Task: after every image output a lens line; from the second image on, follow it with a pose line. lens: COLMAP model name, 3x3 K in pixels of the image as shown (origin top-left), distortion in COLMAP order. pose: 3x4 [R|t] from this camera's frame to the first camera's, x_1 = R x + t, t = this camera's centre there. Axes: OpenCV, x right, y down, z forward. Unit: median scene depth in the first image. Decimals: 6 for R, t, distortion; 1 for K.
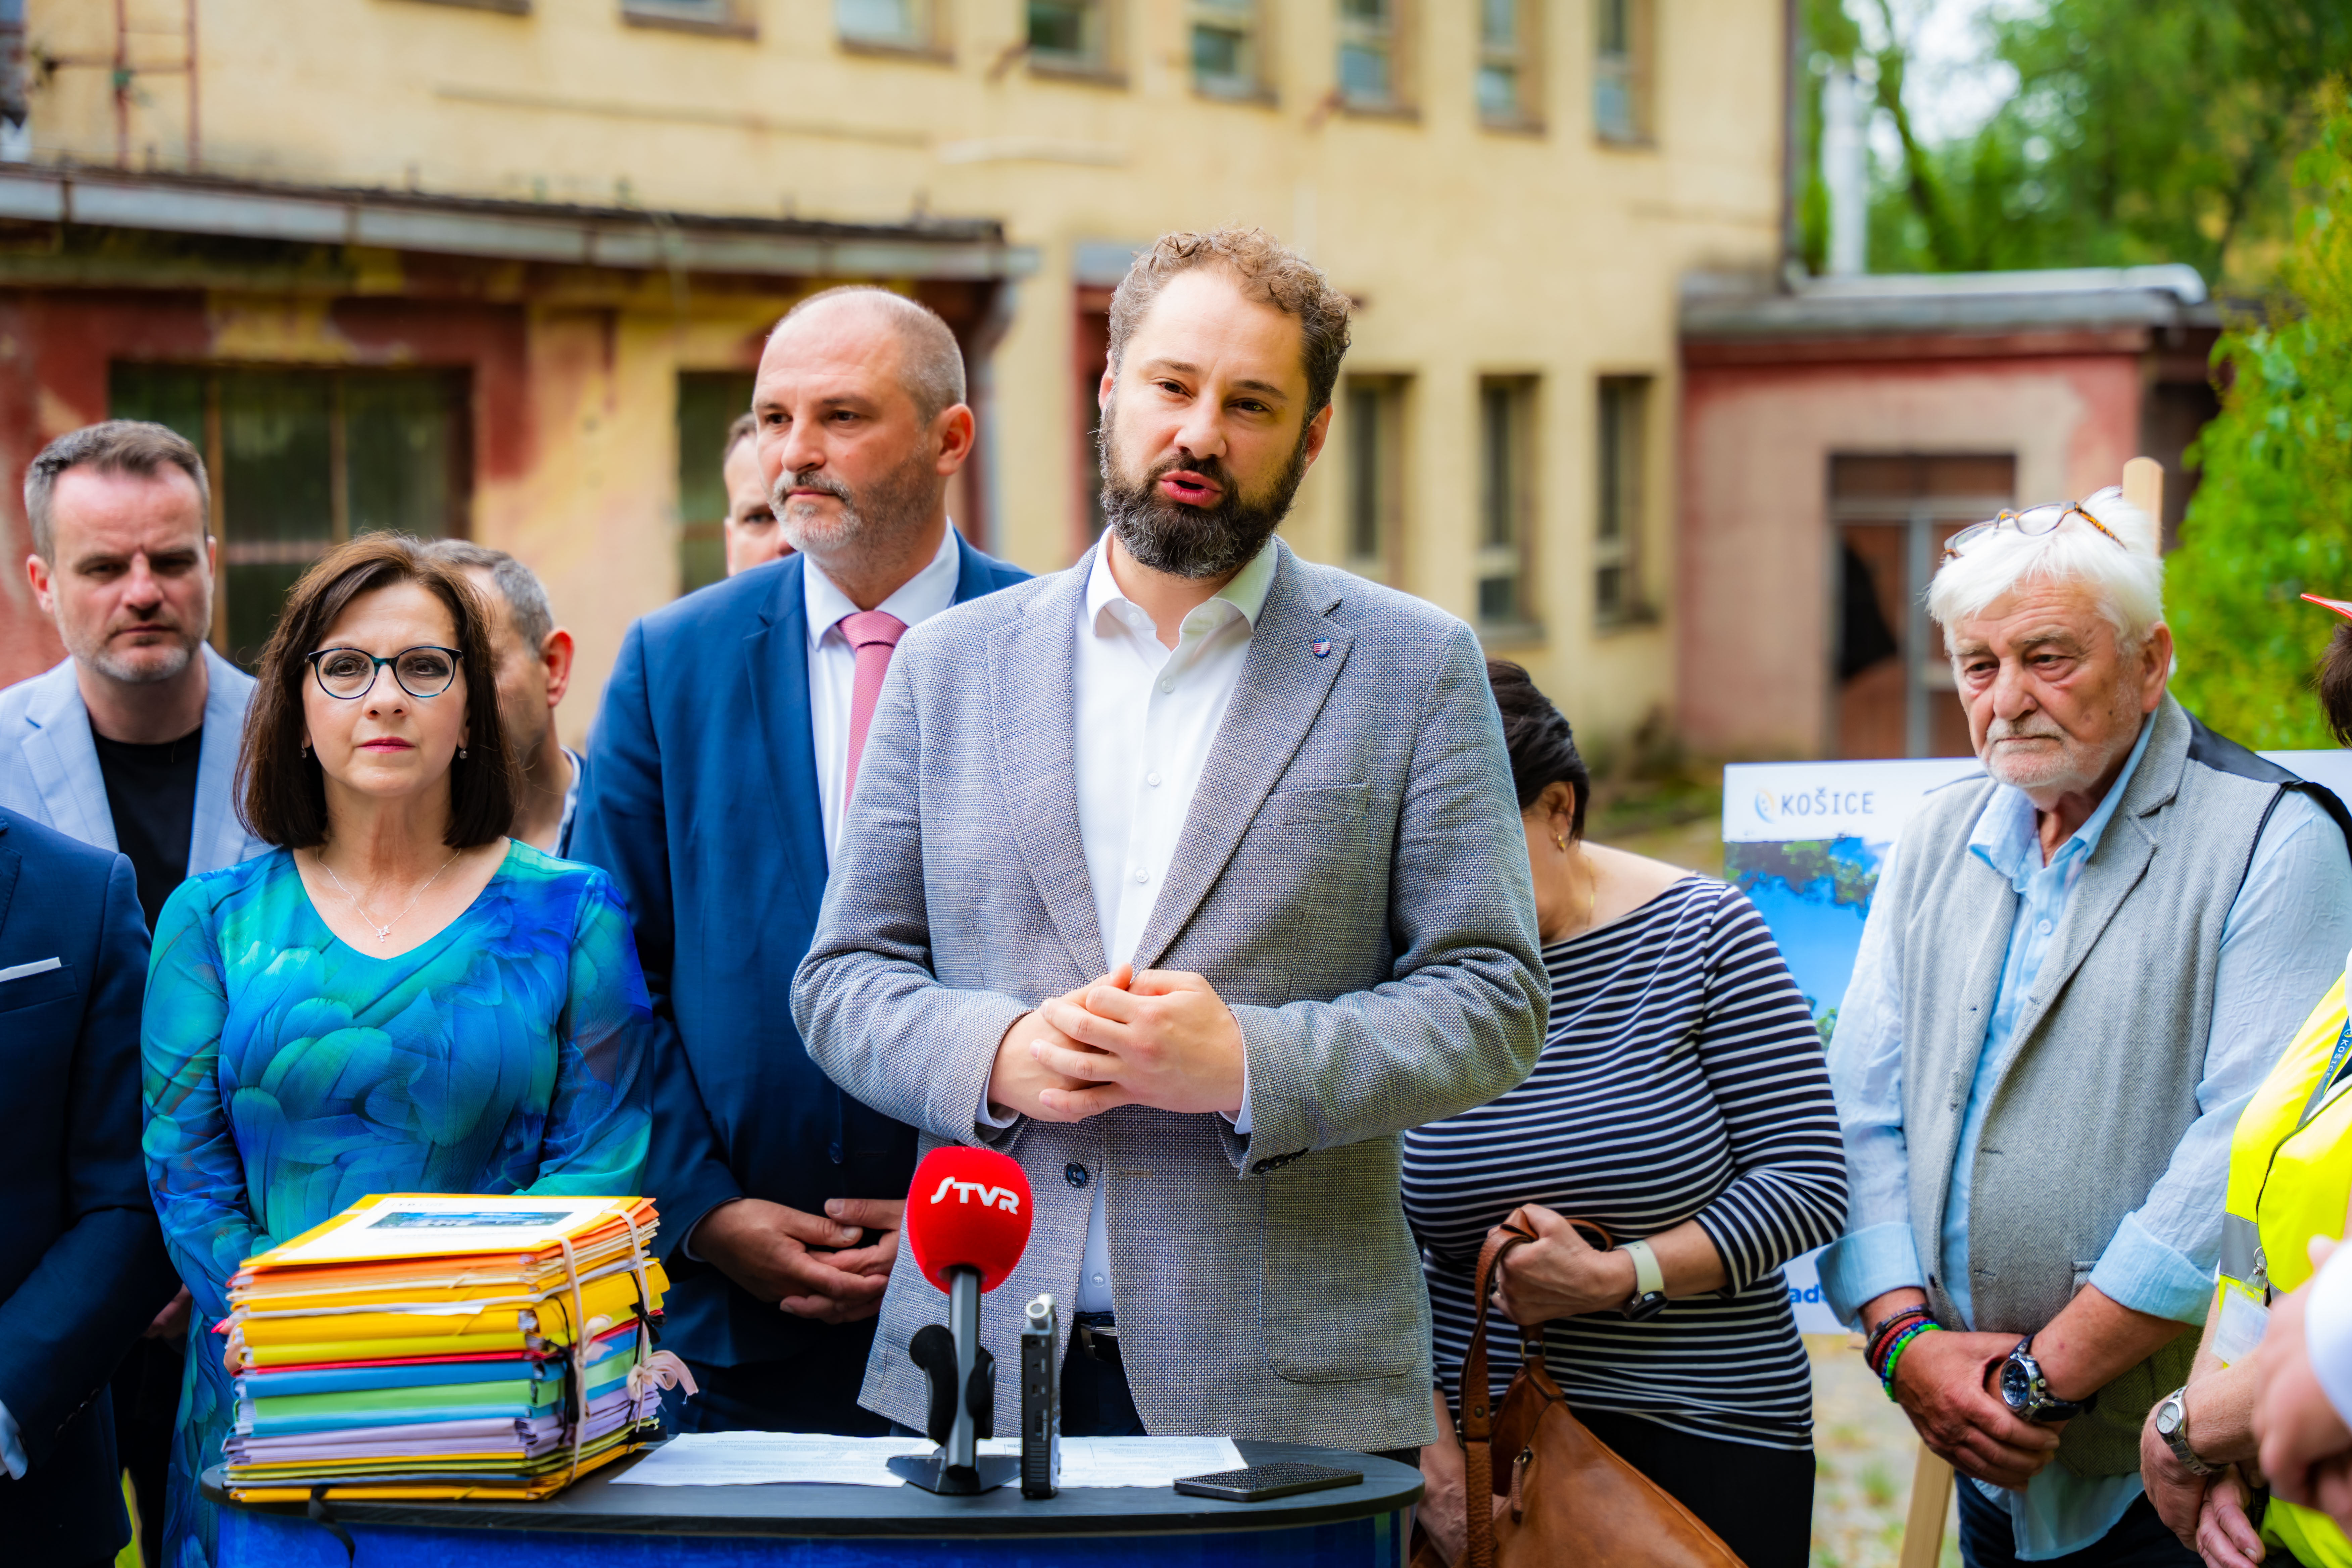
lens RADIAL K [[4565.6, 0, 1180.1], [0, 4565.6, 829.4], [0, 0, 1]] dist [0.051286, 0.000000]
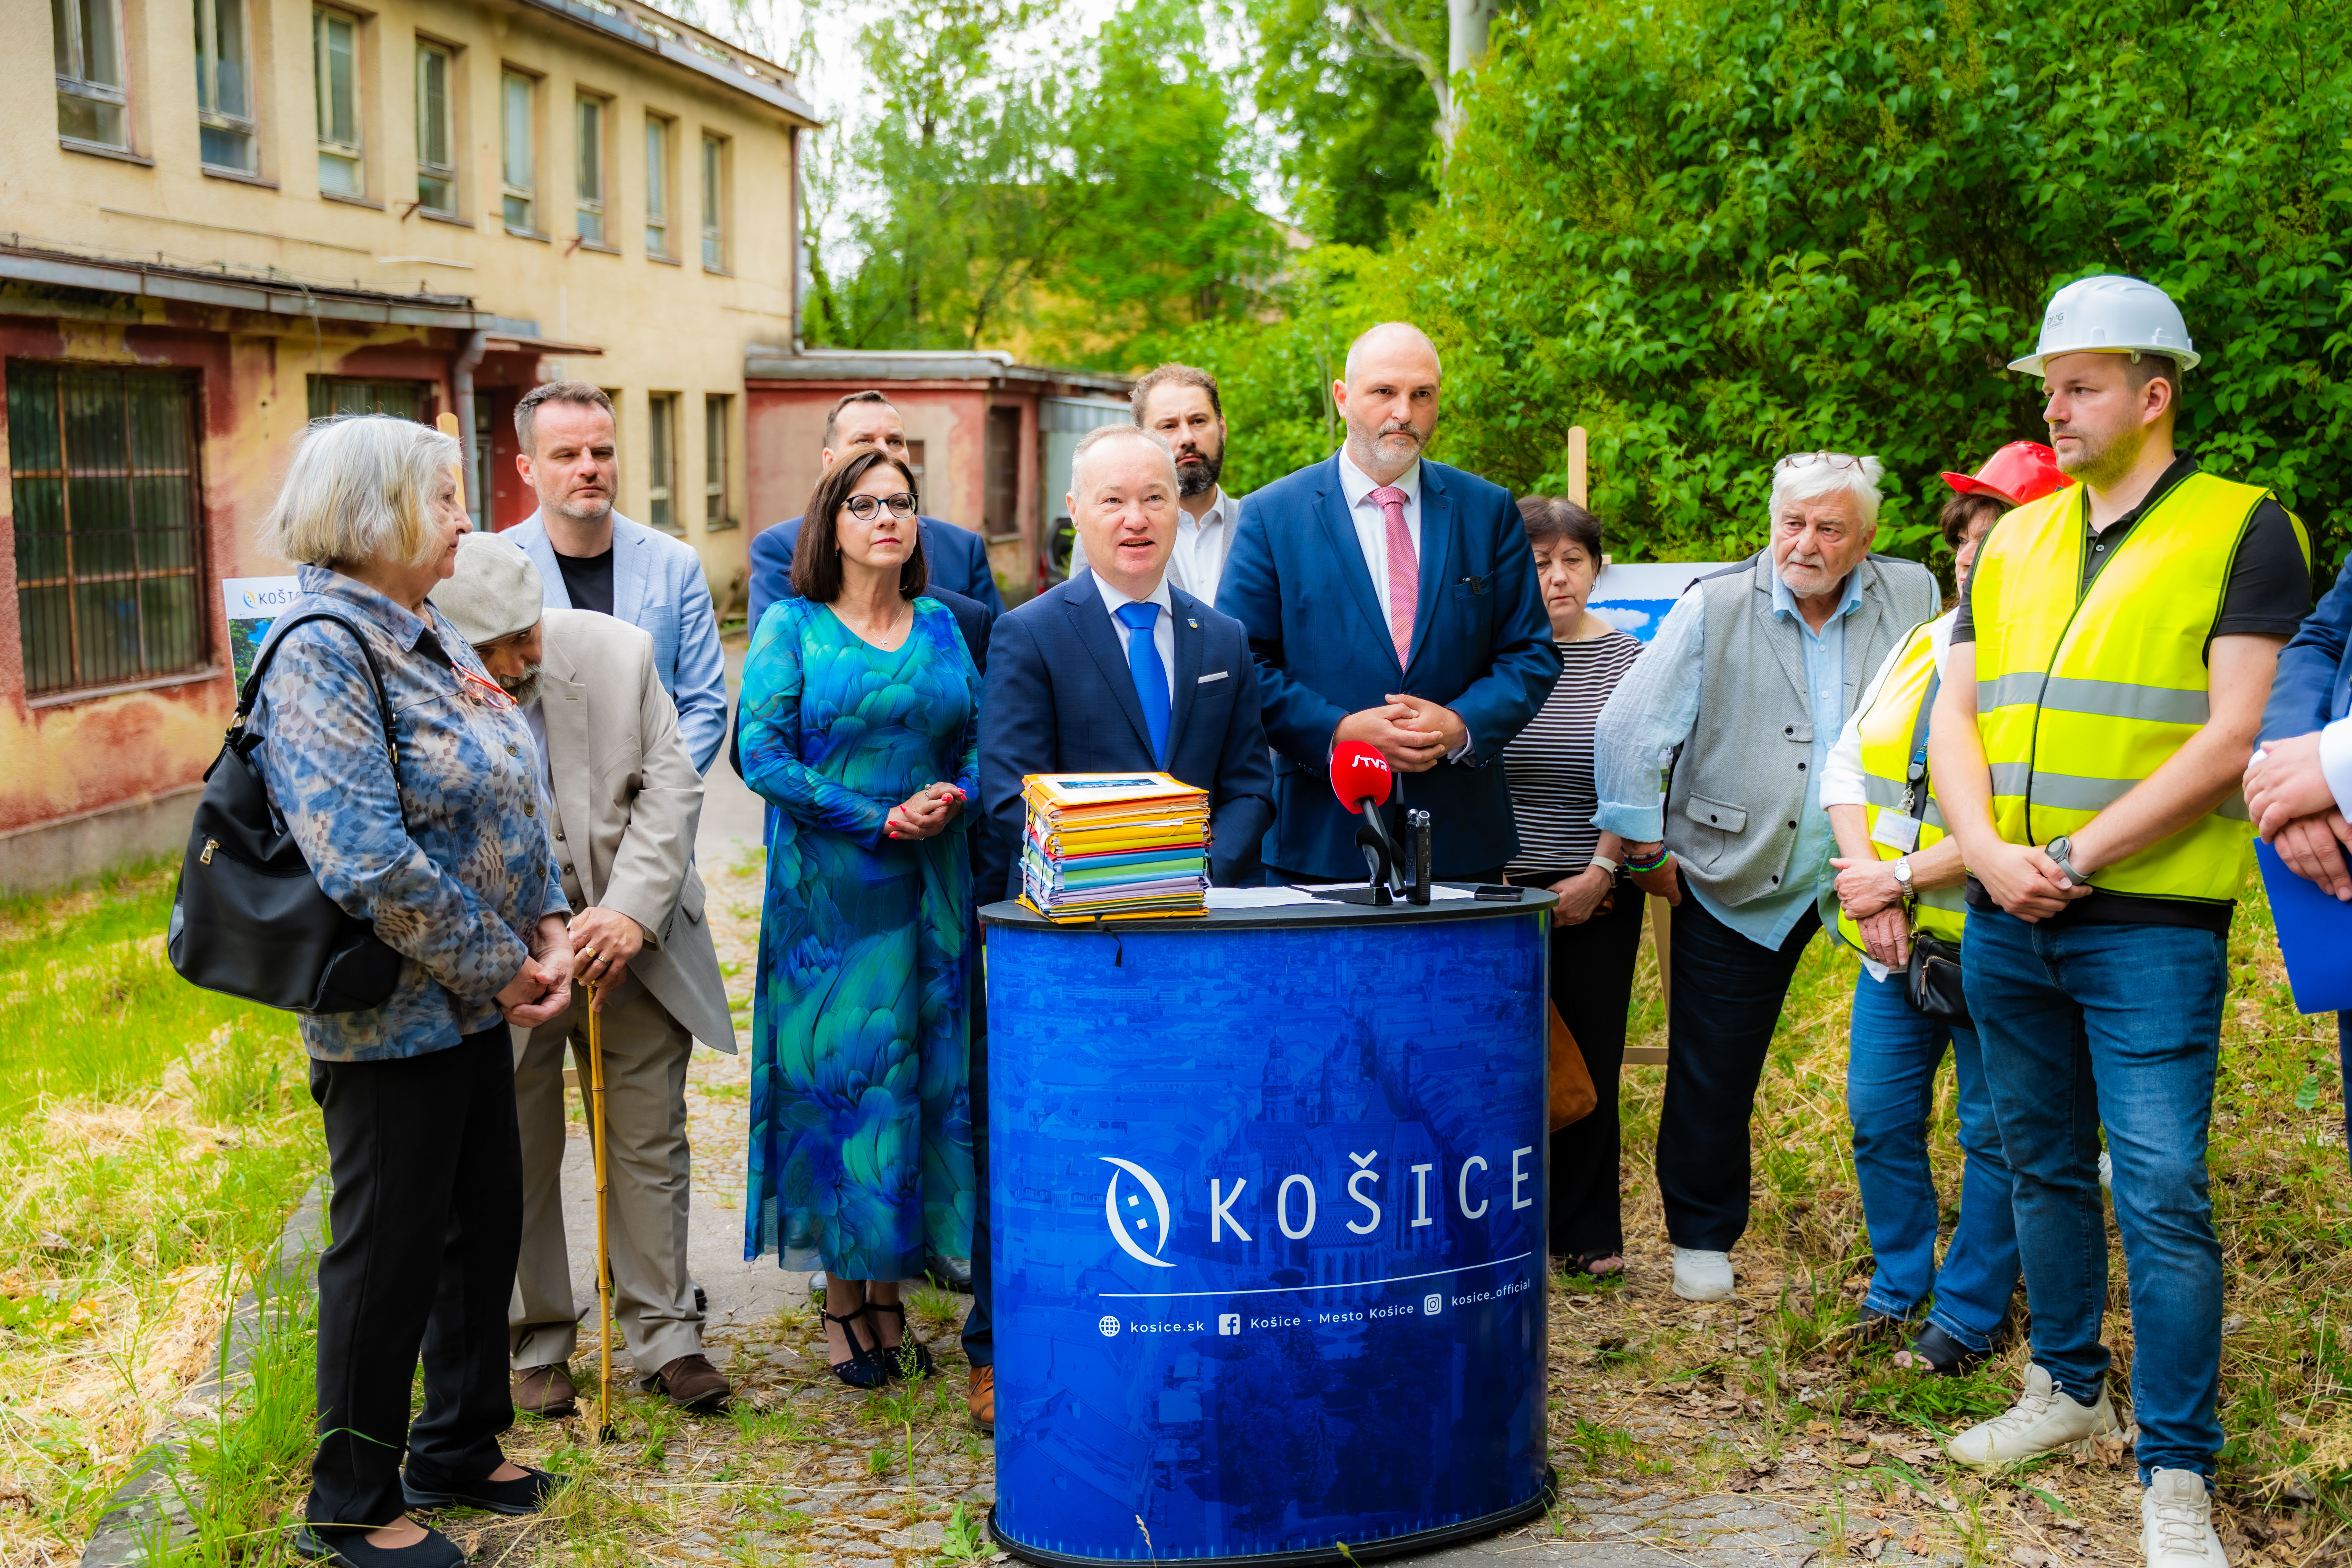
lens RADIAL K [[2354.7, 0, 1183.3], [0, 2354.7, 804.6], [0, 0, 1]] dist [0.011640, 0.000000]
pose [[0.942905, -0.030333, 0.331676, -0.109840], [0.007282, 0.997484, 0.070522, 0.005271], [-0.332981, -0.064080, 0.940754, 0.005371]]
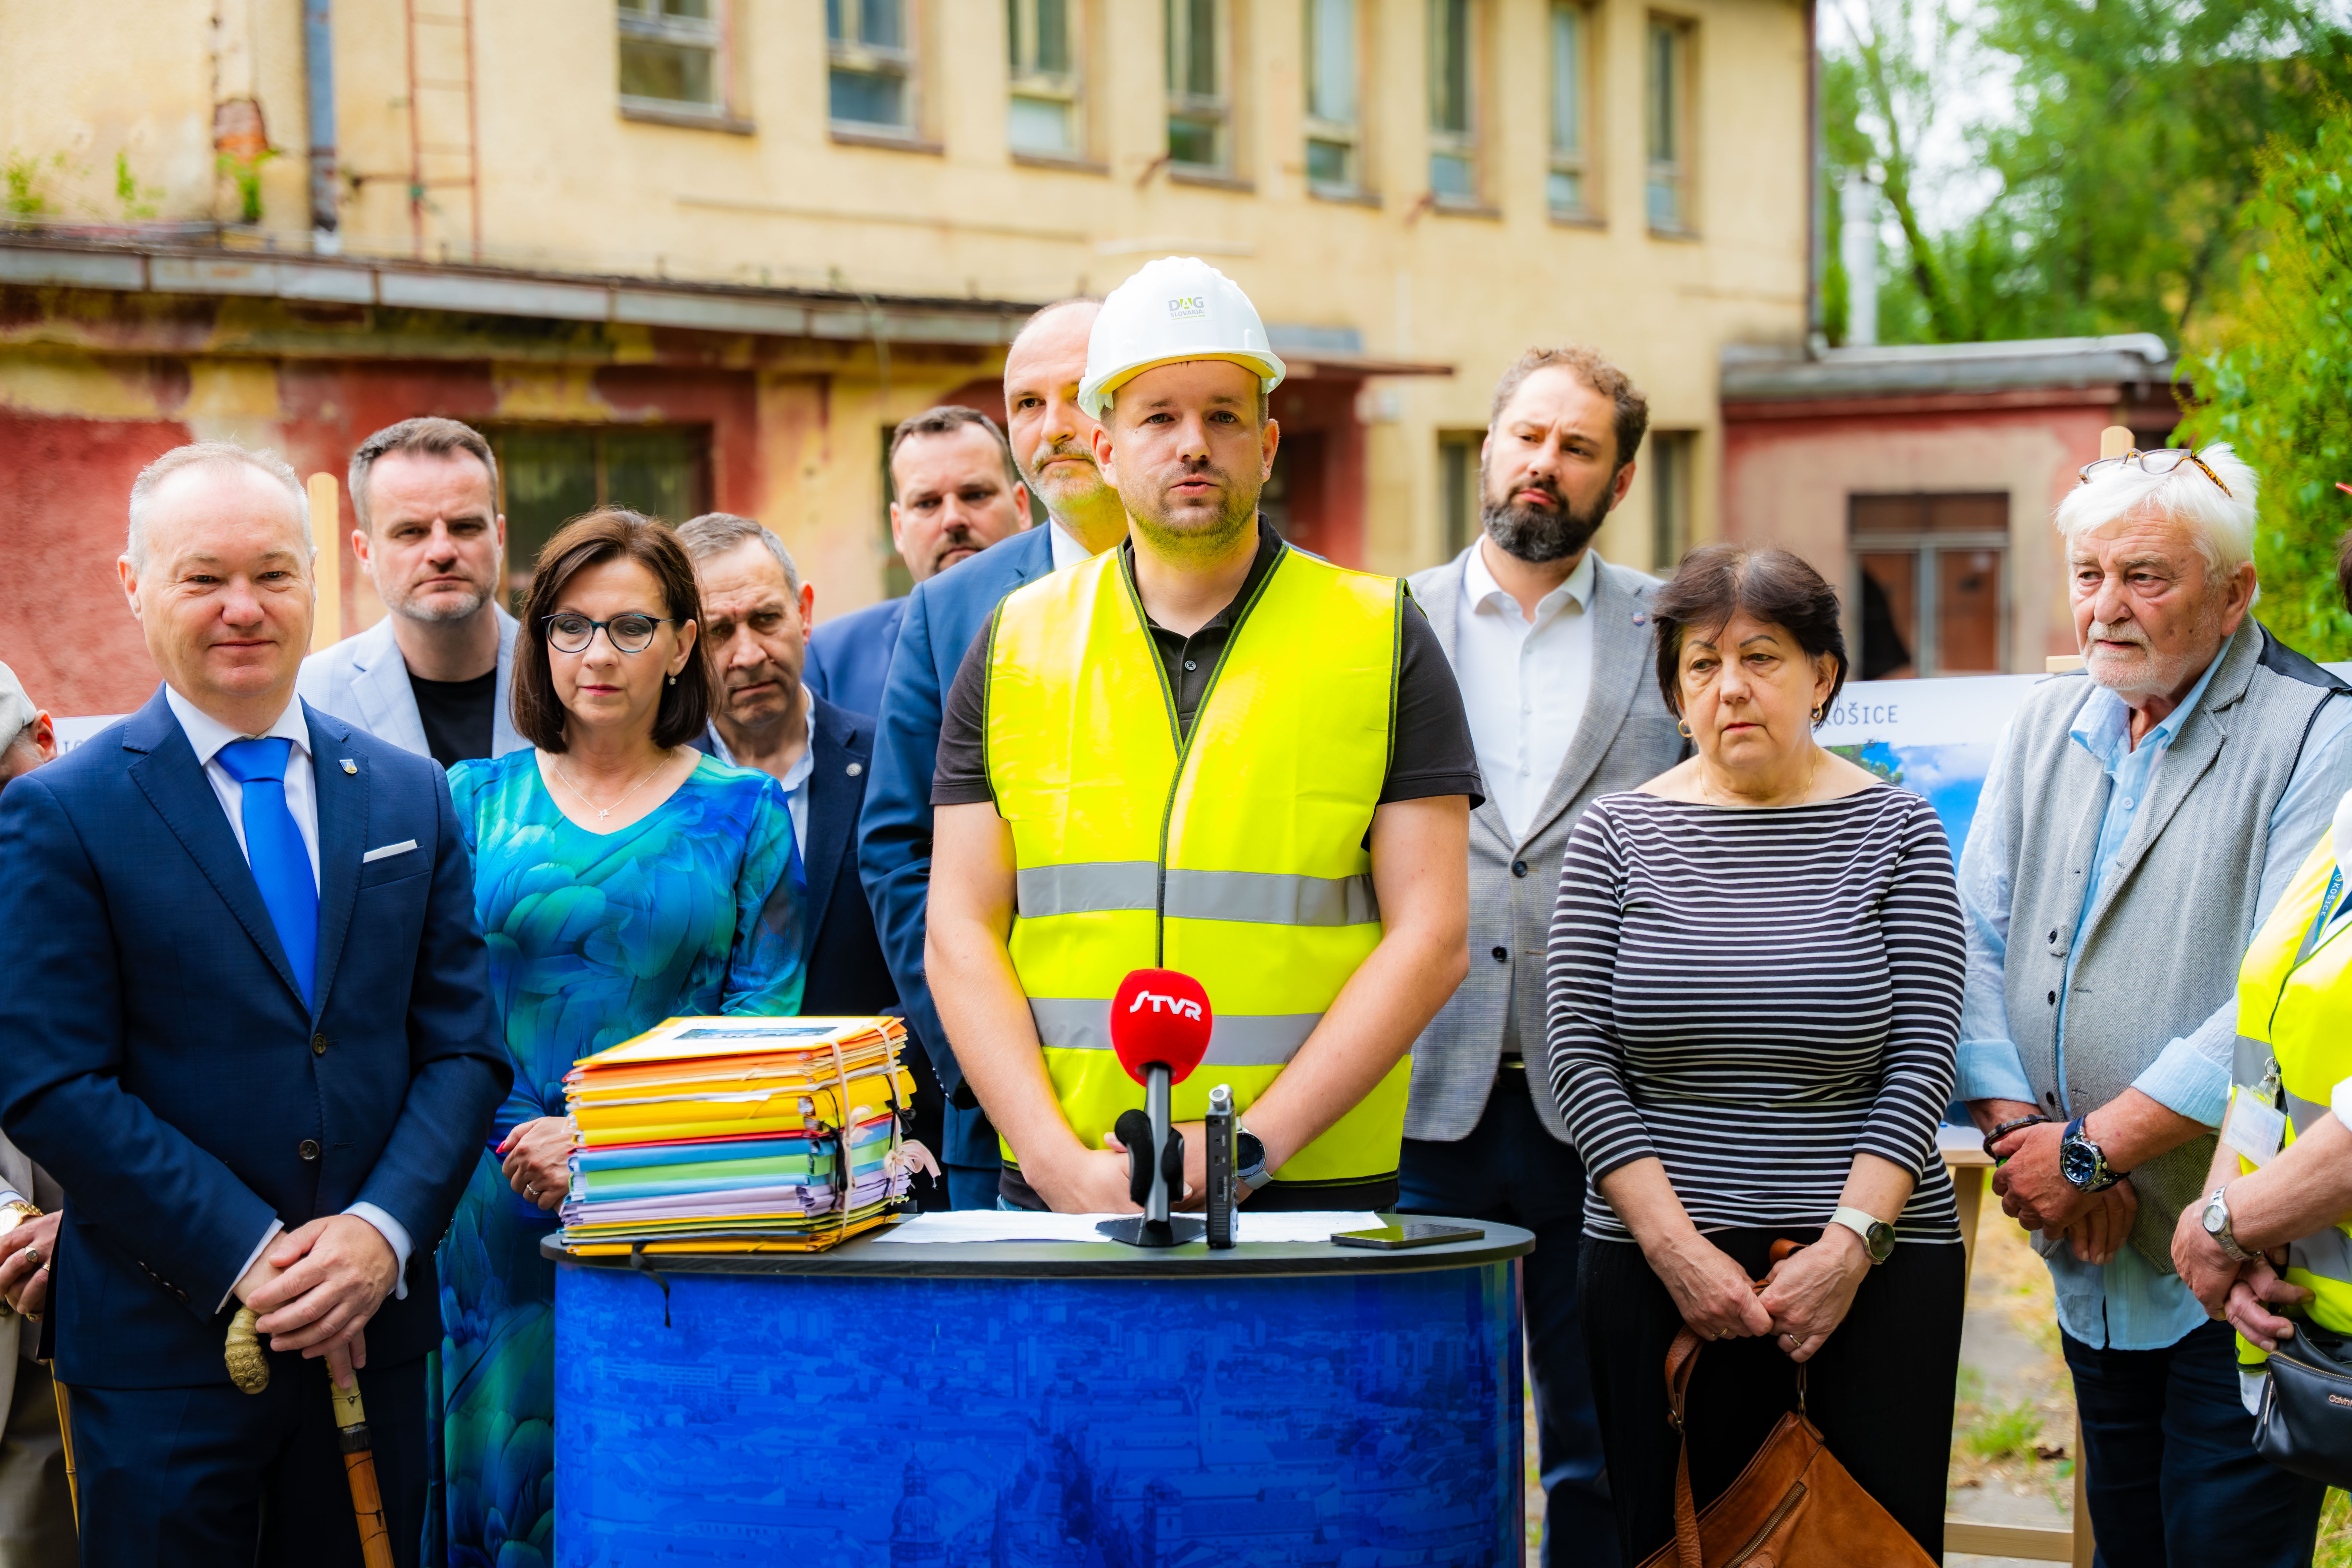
lens RADIAL K [[3859.8, 0, 1195.5], [0, 3859.8, 822.9], [0, 0, 1]] dist [0.044436, 0.000000]
pose [[0.999575, -0.010843, -0.027070, -0.001902], [0.010771, 0.999938, -0.002810, 0.007786], [0.027099, 0.002517, 0.999630, -0.008530]]
